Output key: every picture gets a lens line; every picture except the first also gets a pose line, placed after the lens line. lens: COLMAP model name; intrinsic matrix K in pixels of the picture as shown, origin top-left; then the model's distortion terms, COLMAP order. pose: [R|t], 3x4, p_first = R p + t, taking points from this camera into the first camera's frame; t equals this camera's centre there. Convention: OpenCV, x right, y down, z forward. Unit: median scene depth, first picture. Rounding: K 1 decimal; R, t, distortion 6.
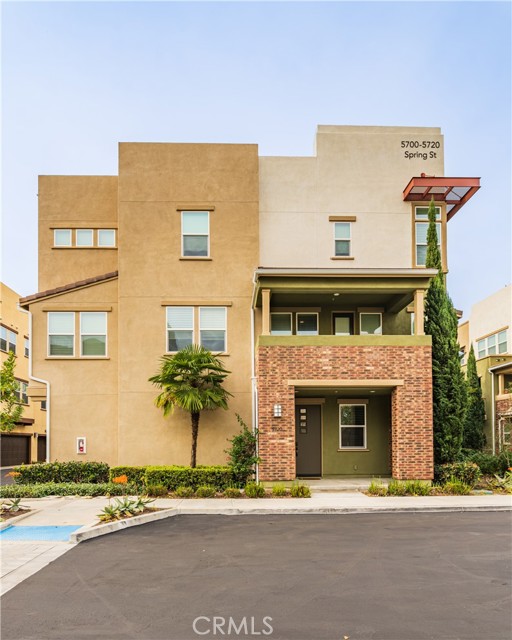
lens RADIAL K [[391.5, 0, 255.1], [0, 391.5, 403.3], [0, 0, 1]] dist [-0.001411, -0.000586]
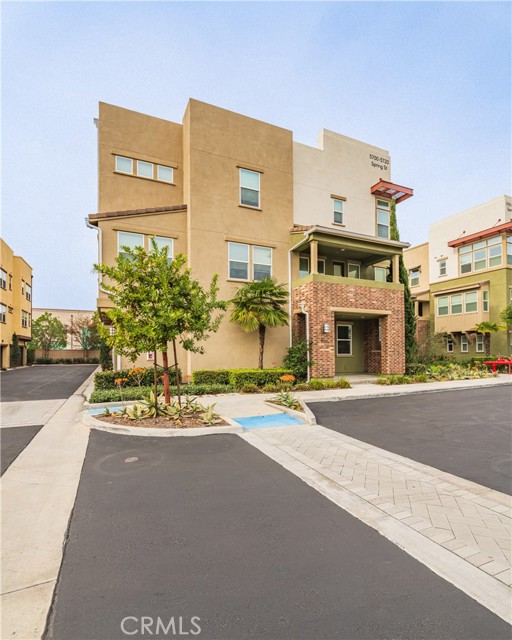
lens RADIAL K [[311.7, 0, 256.0], [0, 311.7, 320.0], [0, 0, 1]] dist [-0.001392, -0.000235]
pose [[0.921747, 0.040958, 0.385623, -0.510903], [-0.039579, 0.999150, -0.011518, 0.010312], [-0.385767, -0.004646, 0.922584, 0.046748]]
